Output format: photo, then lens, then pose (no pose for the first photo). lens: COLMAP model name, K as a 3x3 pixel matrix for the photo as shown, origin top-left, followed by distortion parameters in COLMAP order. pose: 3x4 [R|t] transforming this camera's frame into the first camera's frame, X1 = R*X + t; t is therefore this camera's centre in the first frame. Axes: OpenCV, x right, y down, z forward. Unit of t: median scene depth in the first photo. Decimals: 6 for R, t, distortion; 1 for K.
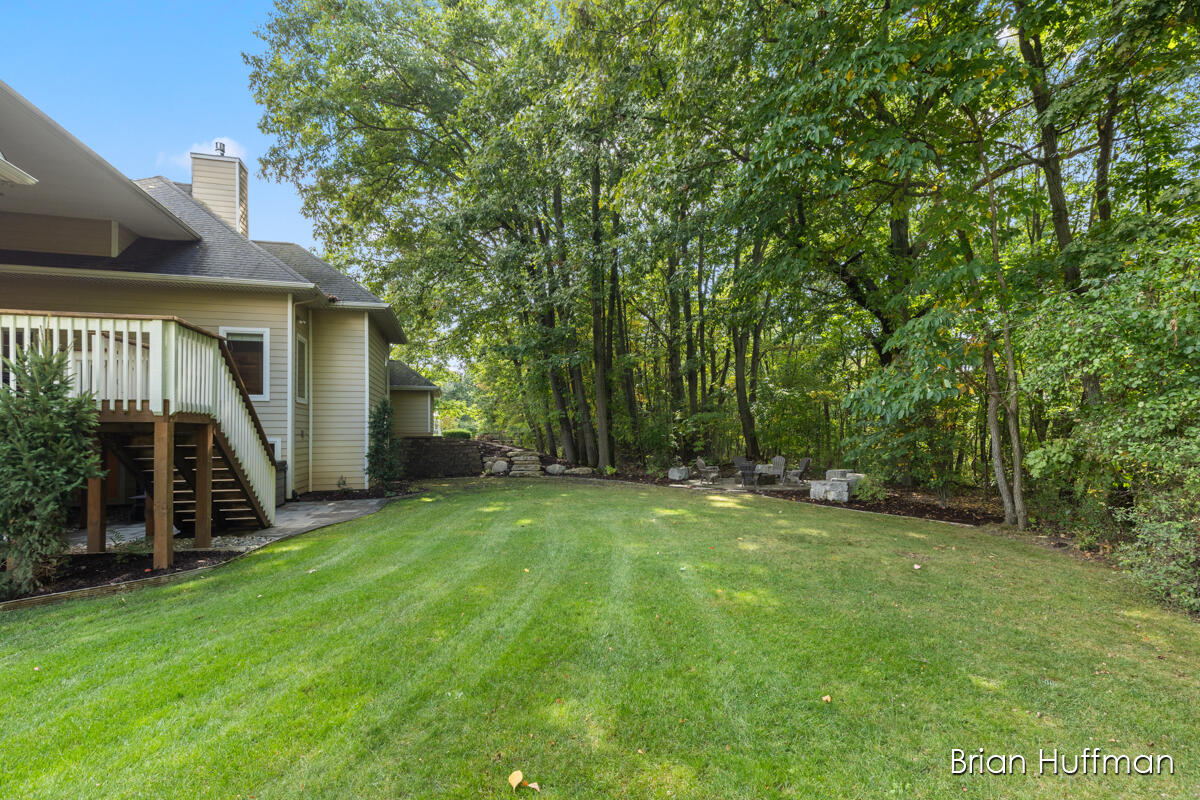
lens RADIAL K [[550.7, 0, 600.3], [0, 550.7, 435.8], [0, 0, 1]] dist [0.007408, -0.000348]
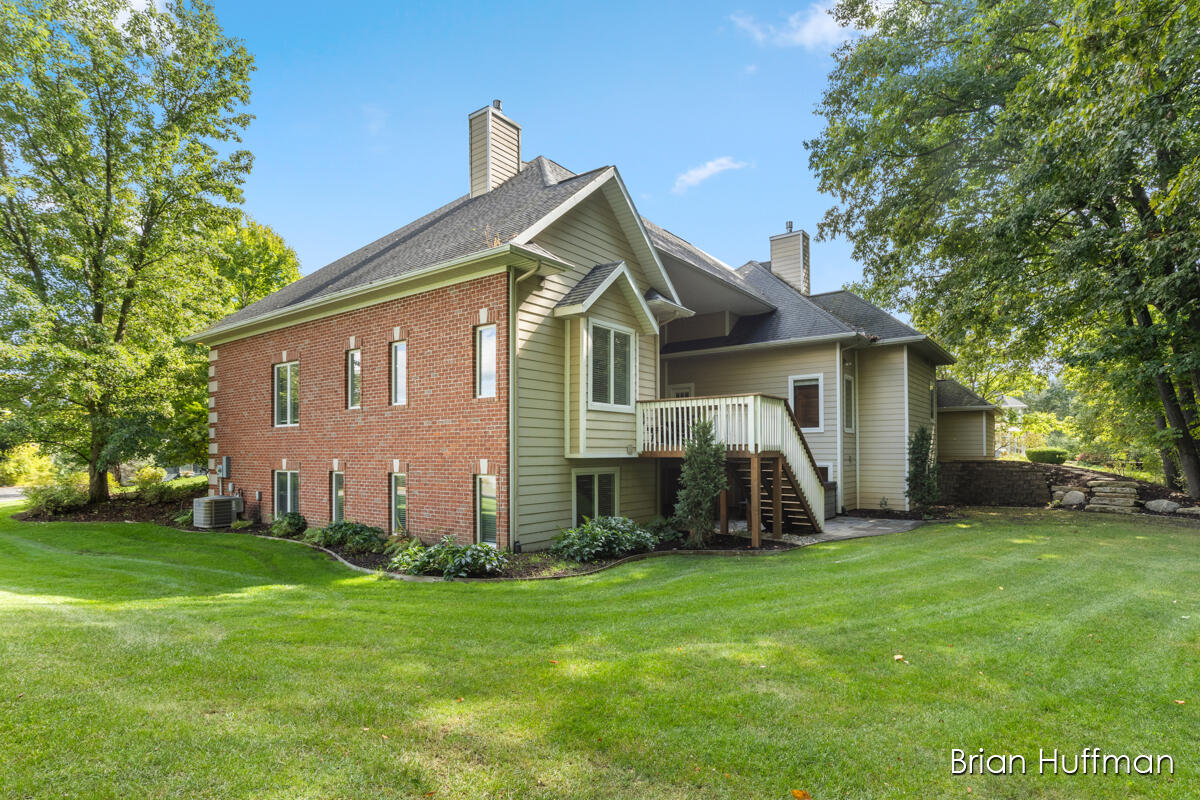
lens RADIAL K [[620.8, 0, 600.0], [0, 620.8, 400.0], [0, 0, 1]] dist [-0.000533, -0.000565]
pose [[0.610319, -0.057736, -0.790049, 0.198001], [-0.004797, 0.997053, -0.076570, -0.025942], [0.792141, 0.050522, 0.608244, -0.248175]]
